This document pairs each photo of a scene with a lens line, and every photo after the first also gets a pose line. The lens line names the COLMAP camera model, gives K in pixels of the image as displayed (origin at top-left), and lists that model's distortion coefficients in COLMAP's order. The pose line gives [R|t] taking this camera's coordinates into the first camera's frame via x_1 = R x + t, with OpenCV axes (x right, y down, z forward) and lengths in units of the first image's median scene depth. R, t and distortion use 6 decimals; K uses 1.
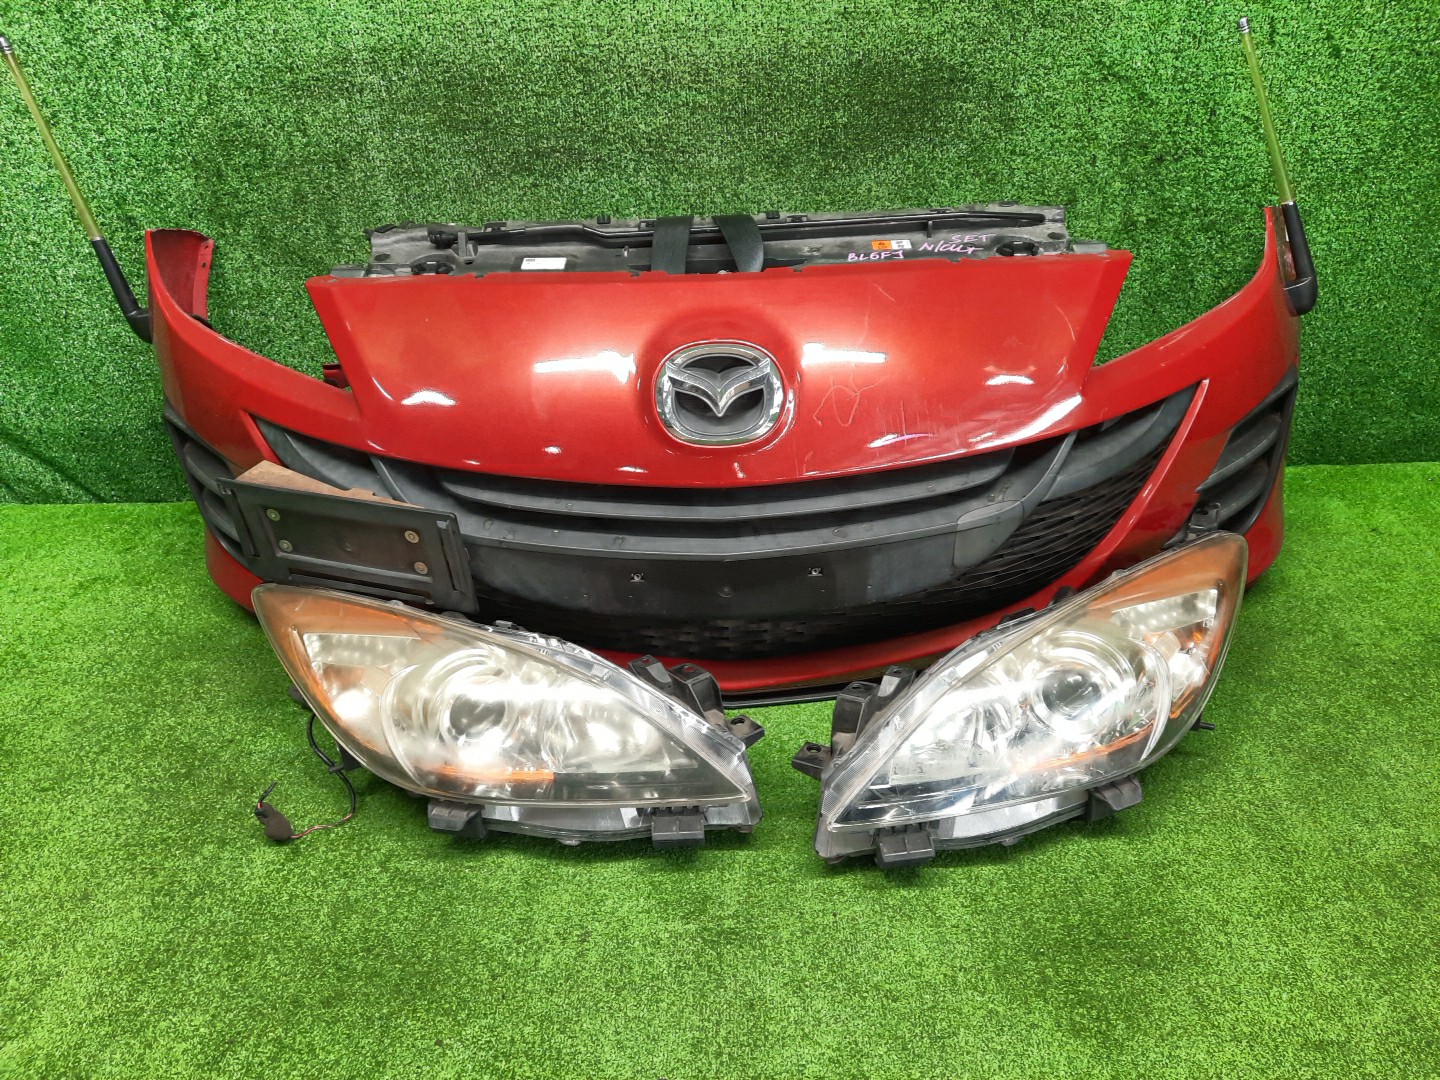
lens RADIAL K [[1050.0, 0, 726.5], [0, 1050.0, 531.1], [0, 0, 1]] dist [0.054741, -0.054460]
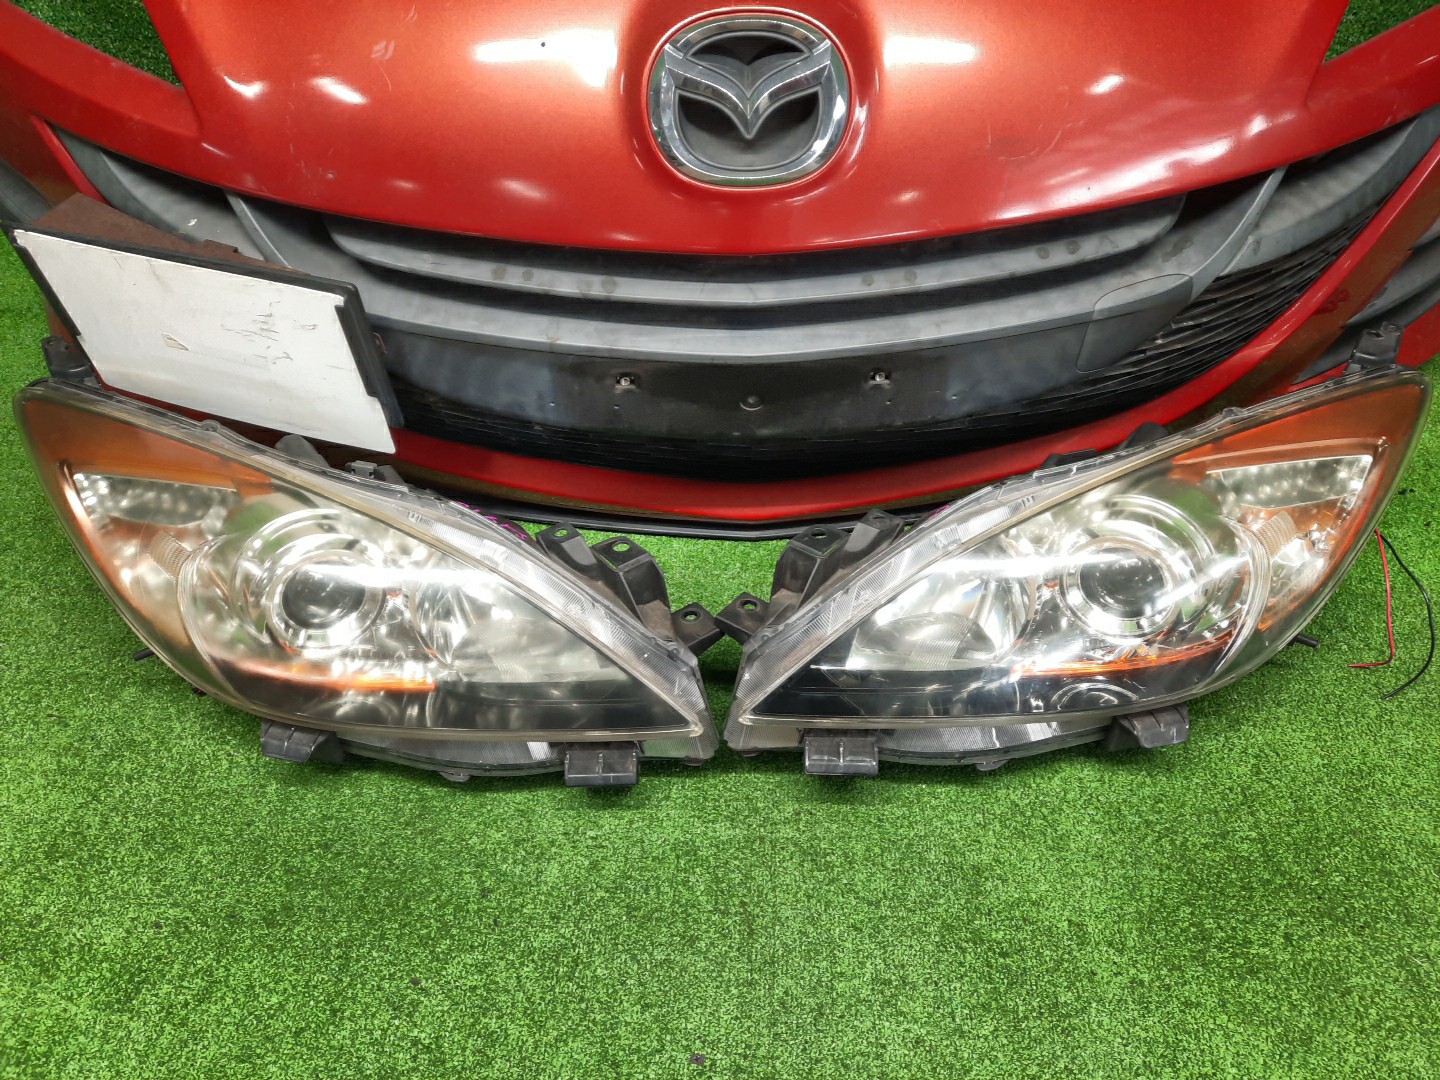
lens RADIAL K [[1050.0, 0, 727.8], [0, 1050.0, 531.0], [0, 0, 1]] dist [0.054741, -0.054460]
pose [[0.999050, 0.034136, -0.027091, -0.022956], [-0.025292, 0.960405, 0.277459, -0.045000], [0.035490, -0.276510, 0.960356, 0.270489]]
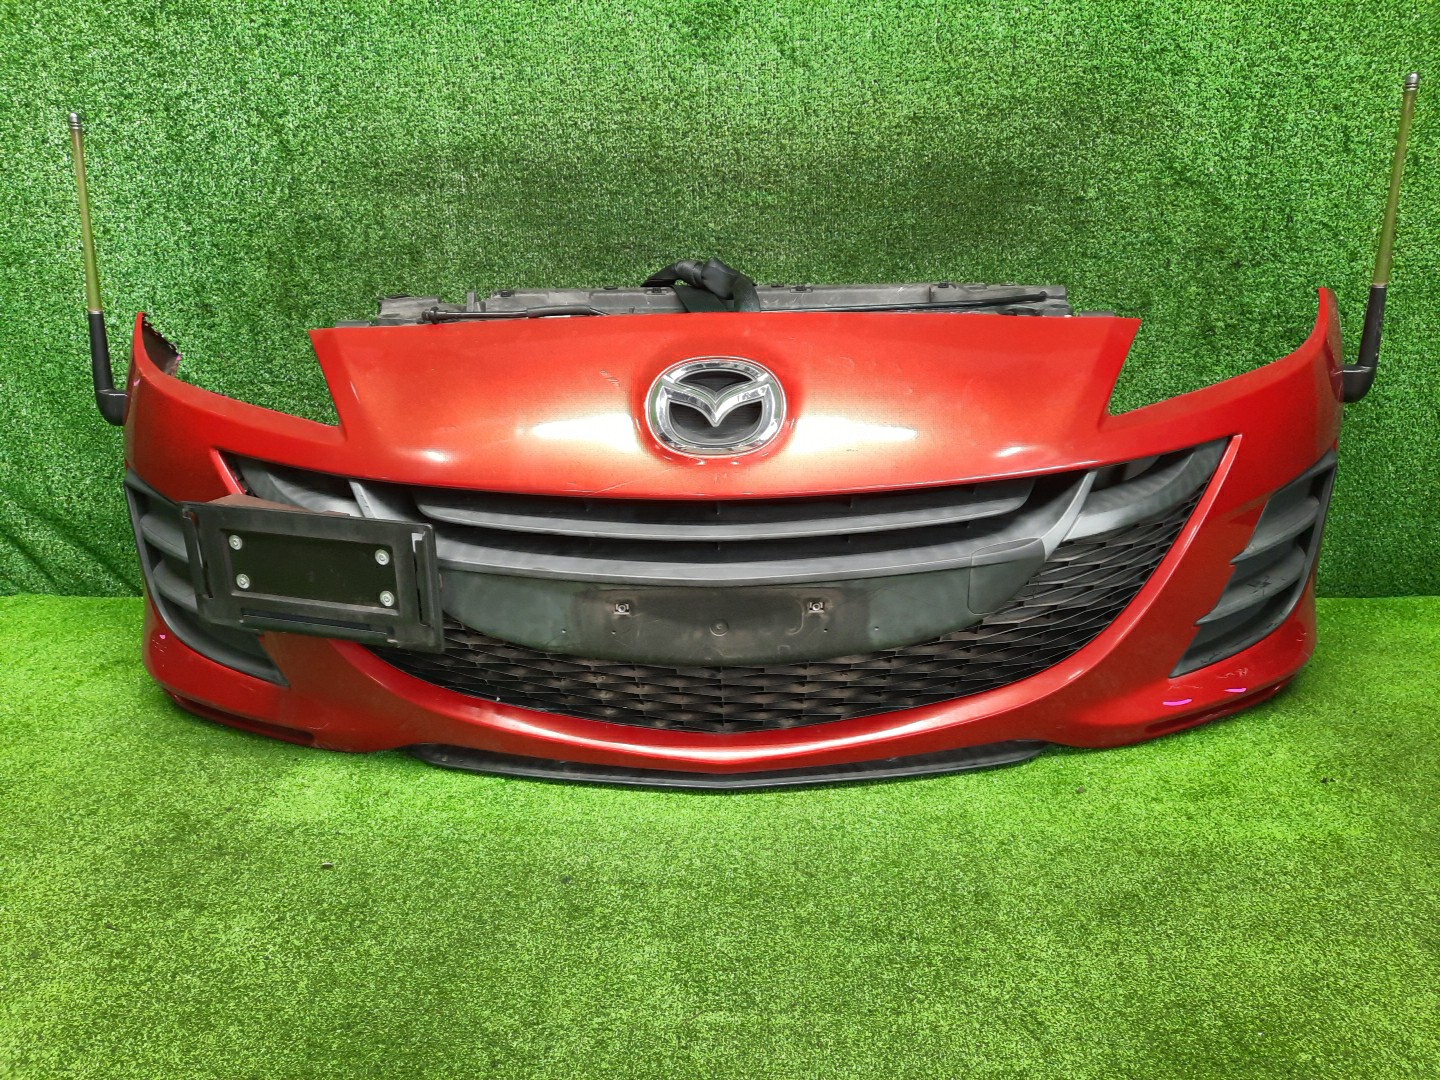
lens RADIAL K [[1050.0, 0, 728.2], [0, 1050.0, 528.8], [0, 0, 1]] dist [0.054741, -0.054460]
pose [[0.998397, 0.027595, -0.049416, -0.007752], [-0.037367, 0.977132, -0.209325, 0.147910], [0.042509, 0.210836, 0.976597, 0.096764]]
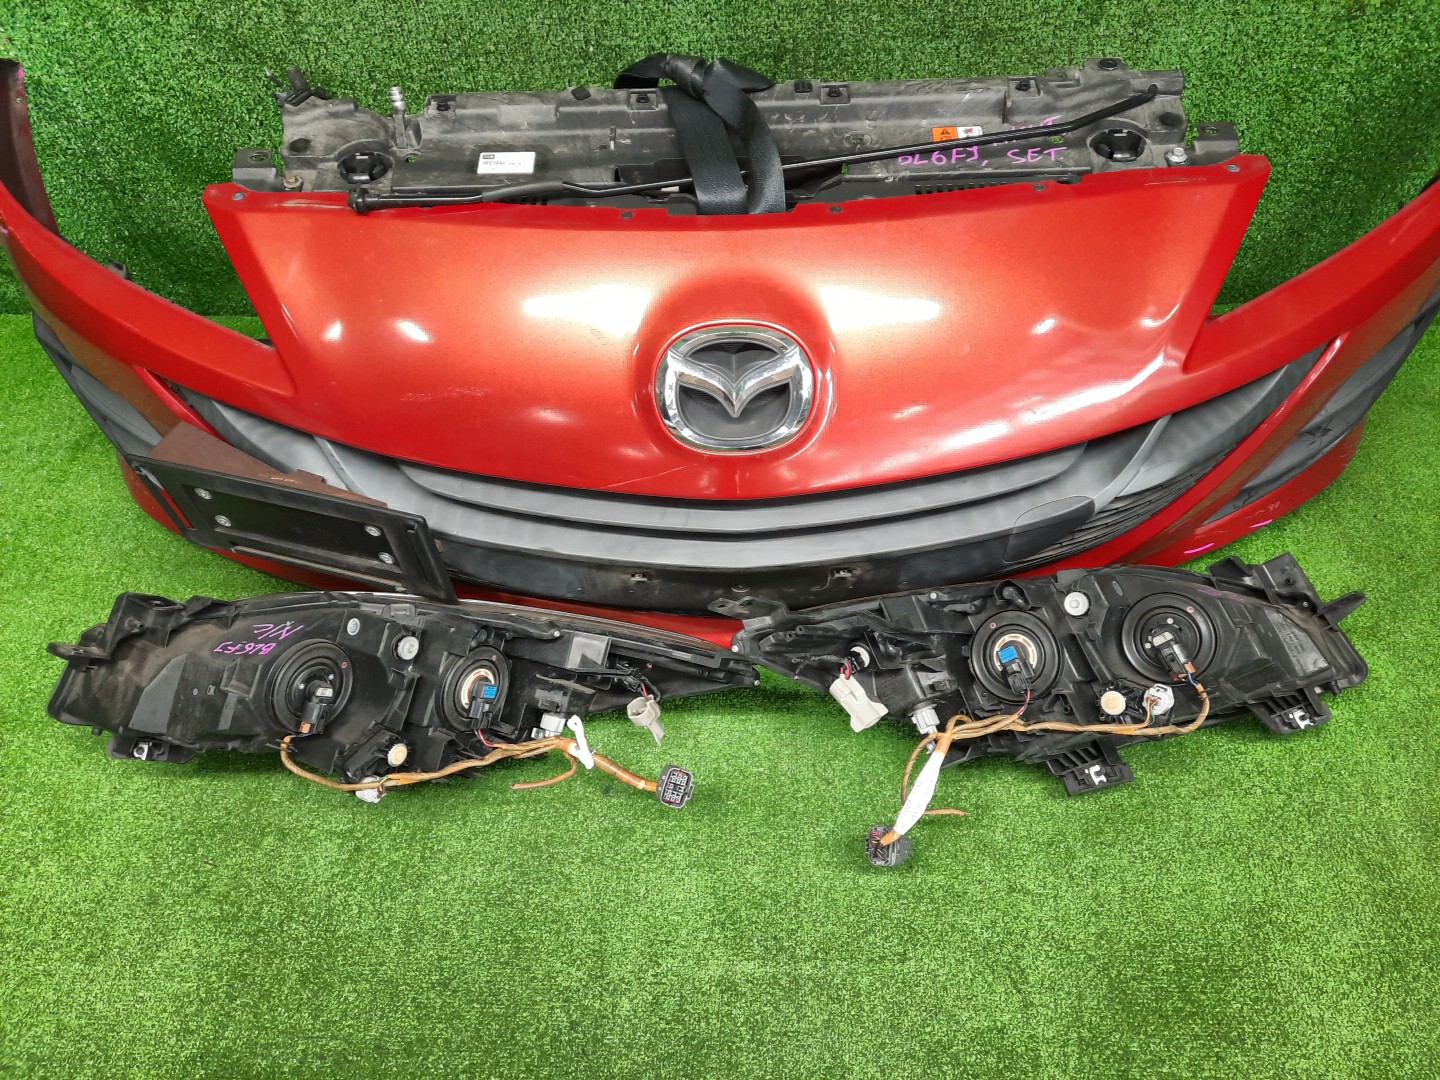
lens RADIAL K [[1050.0, 0, 726.0], [0, 1050.0, 529.3], [0, 0, 1]] dist [0.054741, -0.054460]
pose [[0.999538, 0.023536, -0.019251, -0.053525], [-0.014115, 0.919932, 0.391823, -0.329658], [0.026931, -0.391370, 0.919839, 0.215679]]
